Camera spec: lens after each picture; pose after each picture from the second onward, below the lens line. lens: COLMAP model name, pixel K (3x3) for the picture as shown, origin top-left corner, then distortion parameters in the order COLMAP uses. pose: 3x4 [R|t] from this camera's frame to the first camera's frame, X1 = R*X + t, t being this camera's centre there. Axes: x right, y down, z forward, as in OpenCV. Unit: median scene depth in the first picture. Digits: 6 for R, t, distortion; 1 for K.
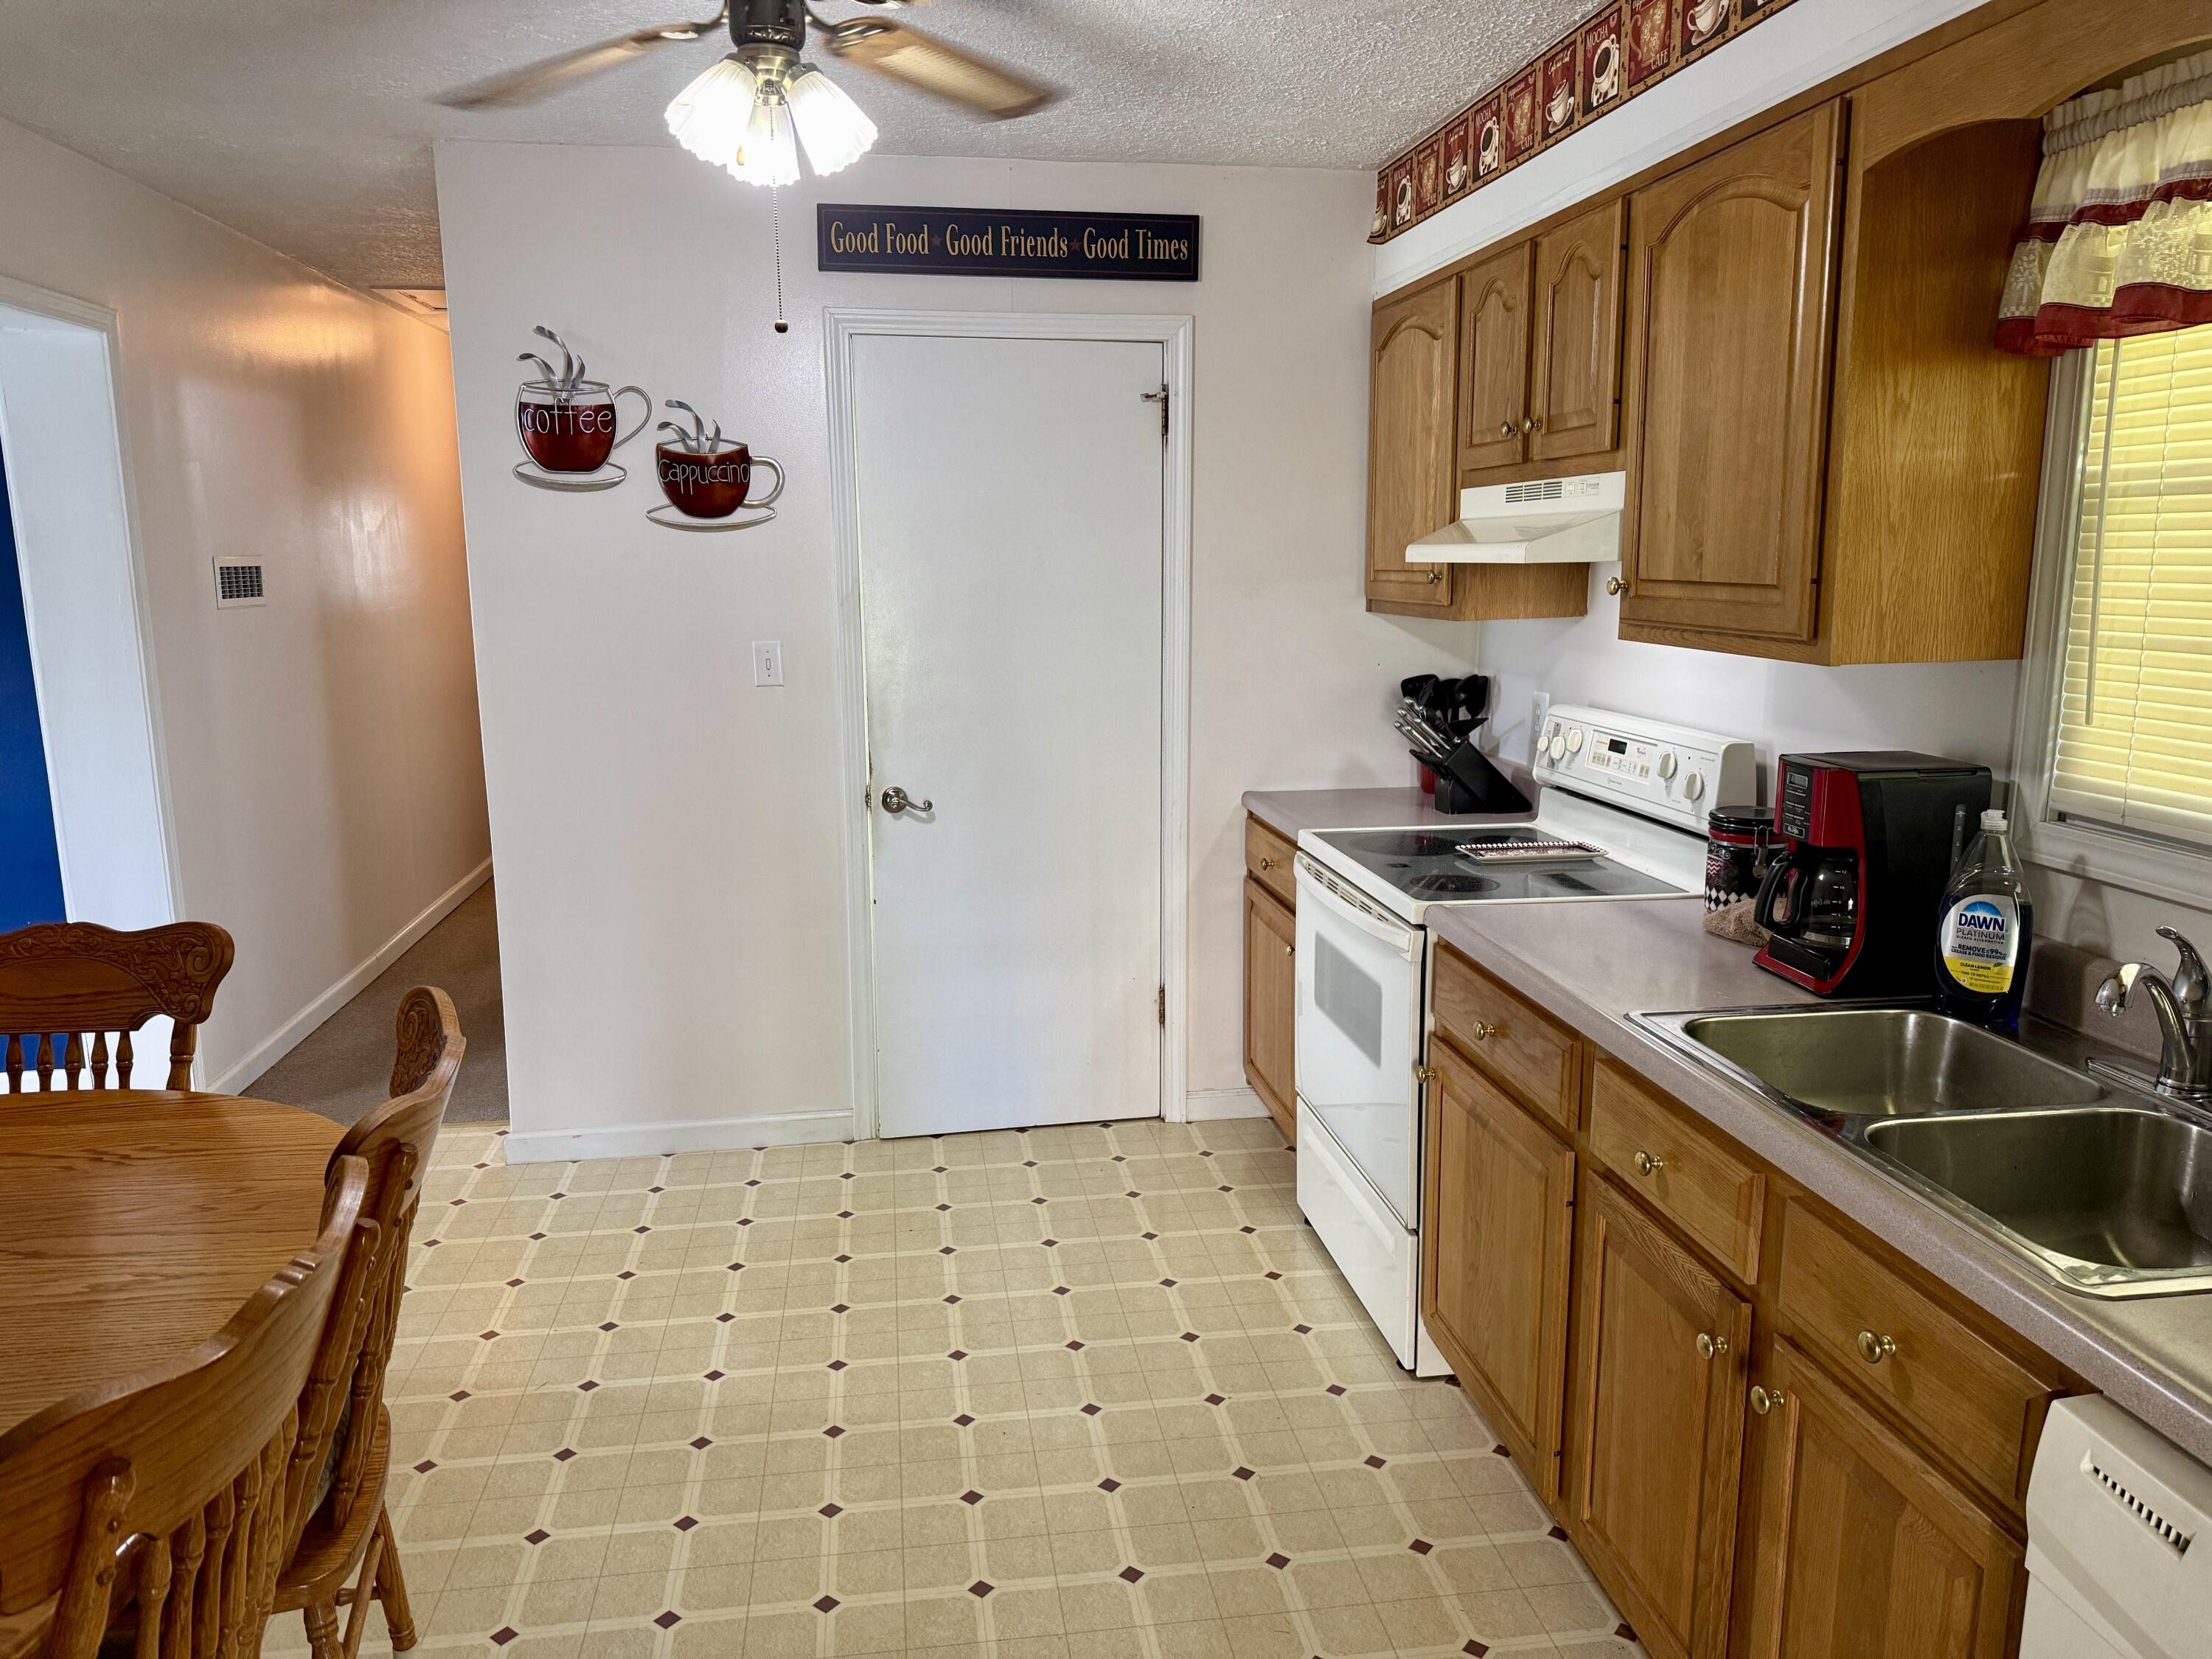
lens RADIAL K [[1555.1, 0, 1110.7], [0, 1555.1, 820.3], [0, 0, 1]] dist [0.029834, -0.038899]
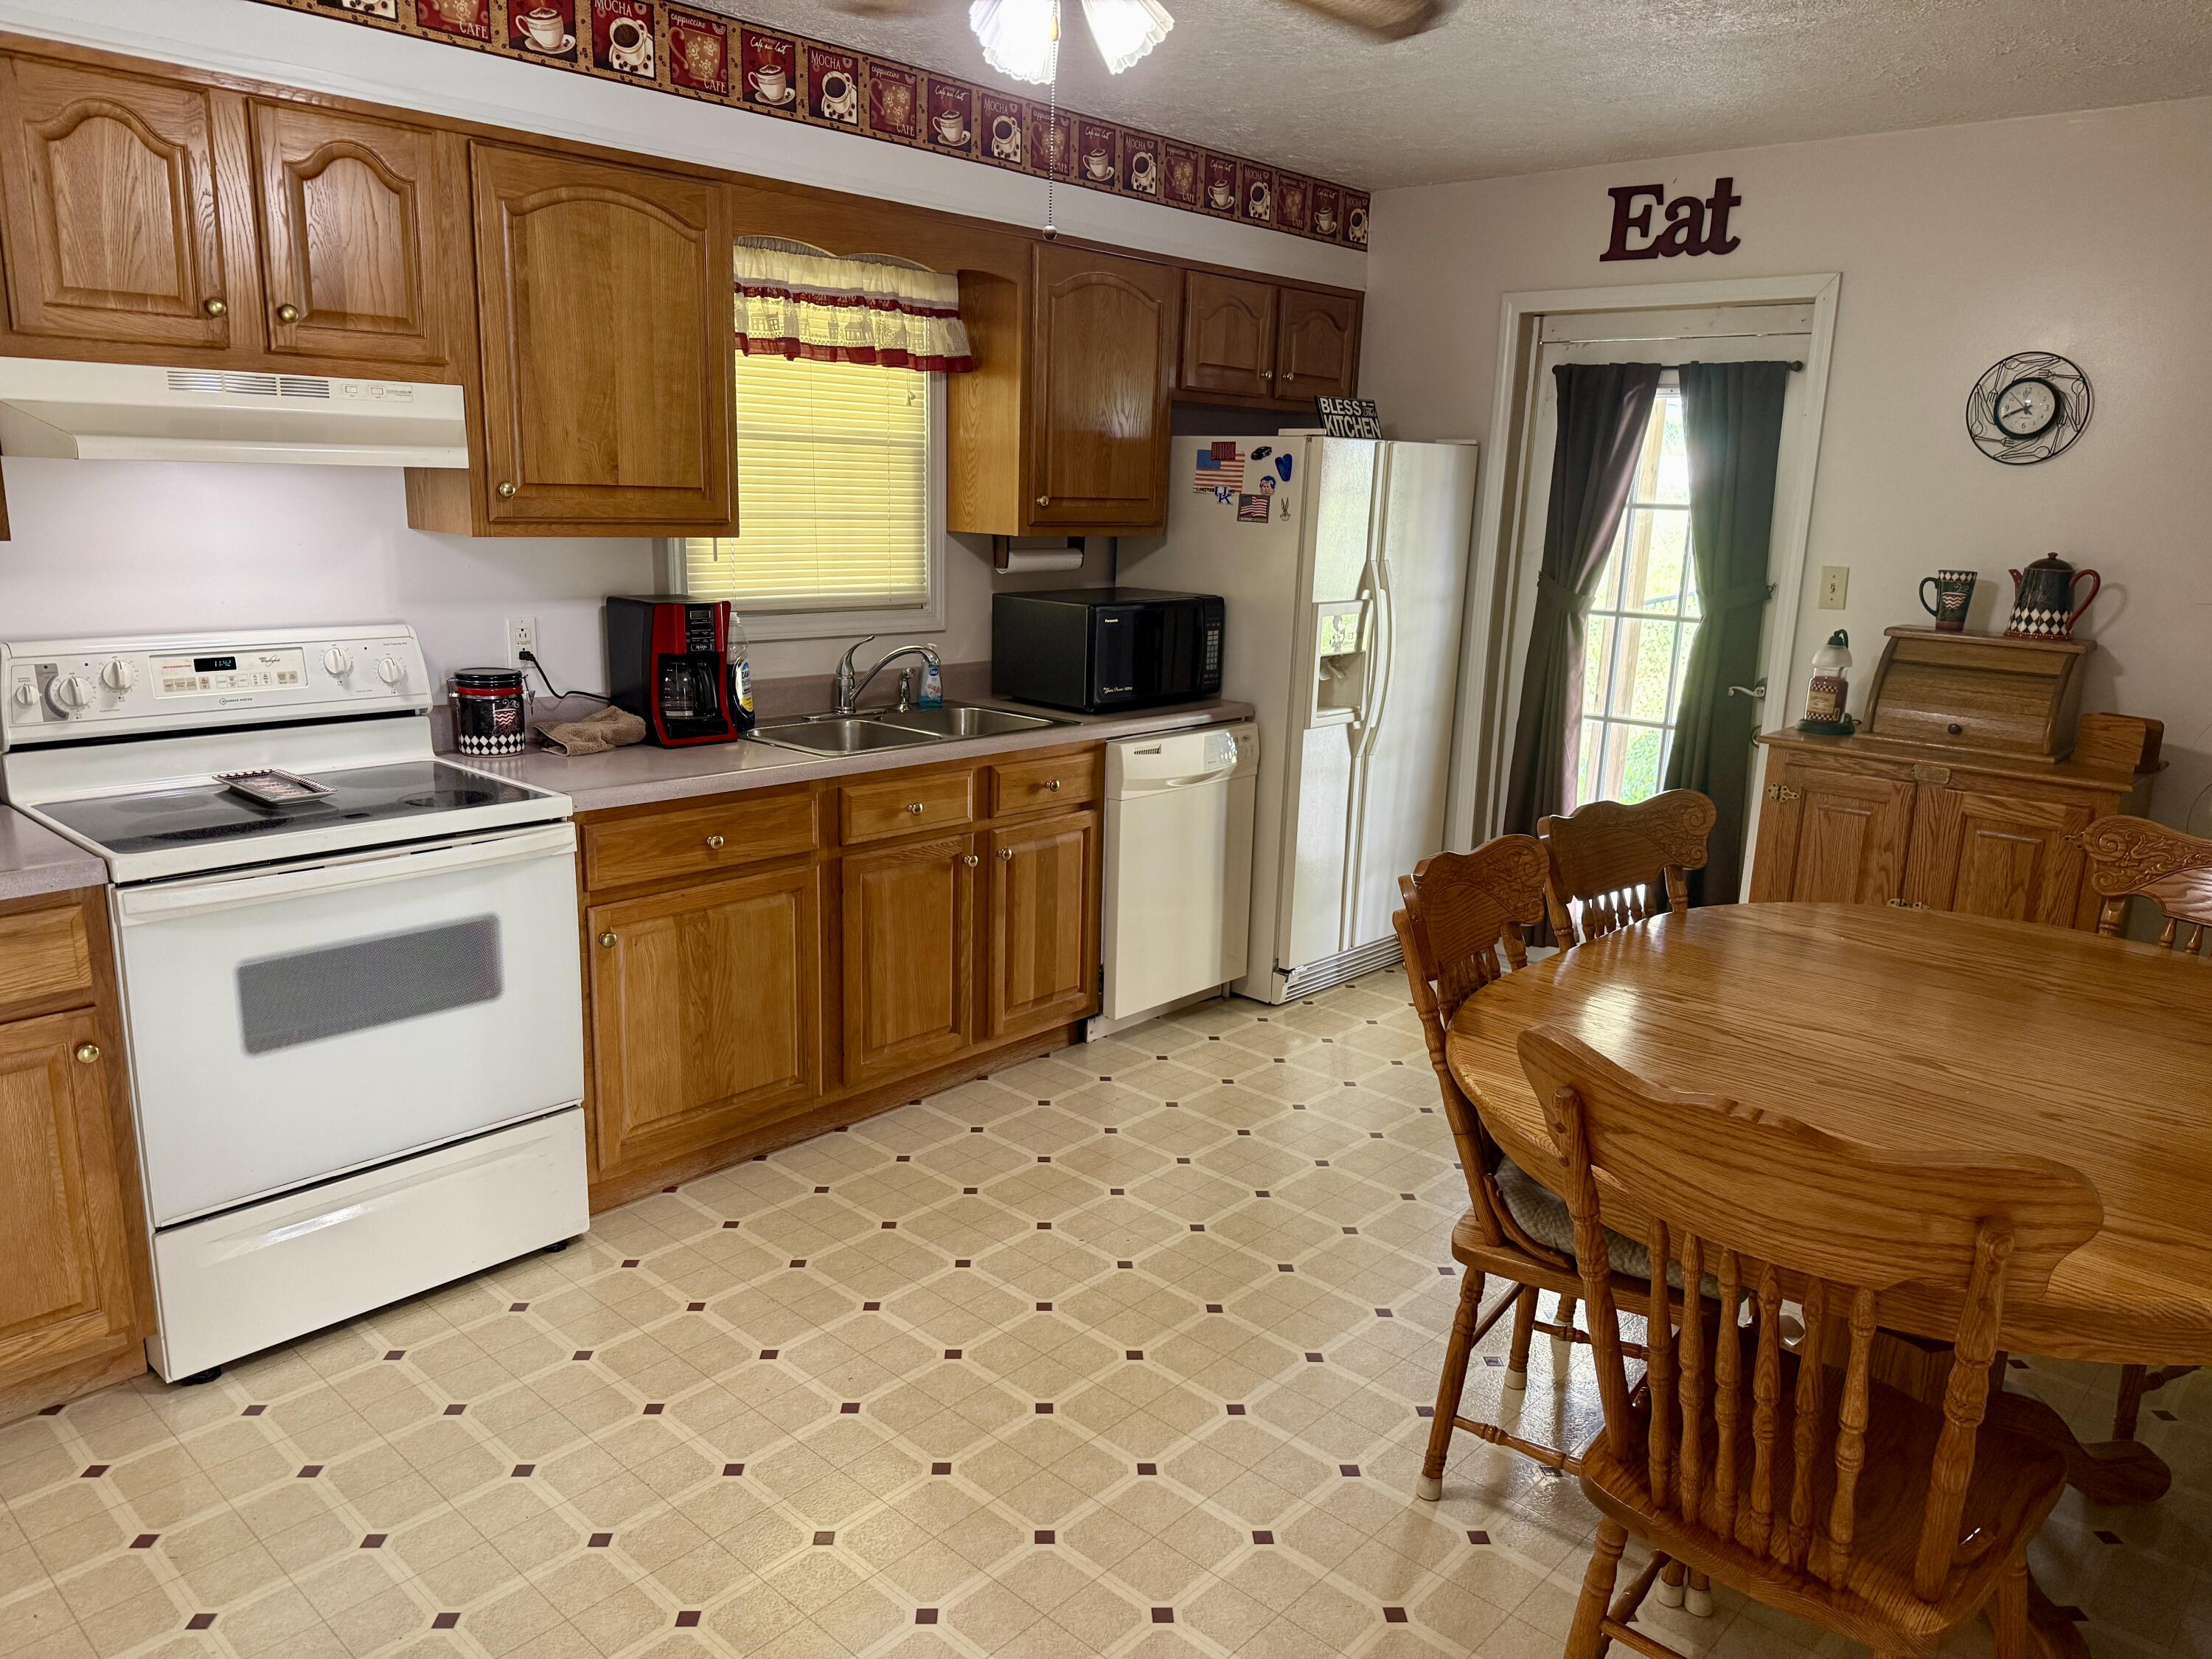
lens RADIAL K [[1555.1, 0, 1103.7], [0, 1555.1, 826.8], [0, 0, 1]] dist [0.029834, -0.038899]
pose [[-0.630329, -0.181528, 0.754807, -0.838217], [0.107256, 0.942591, 0.316258, -0.223675], [-0.768883, 0.280304, -0.574672, 1.337237]]
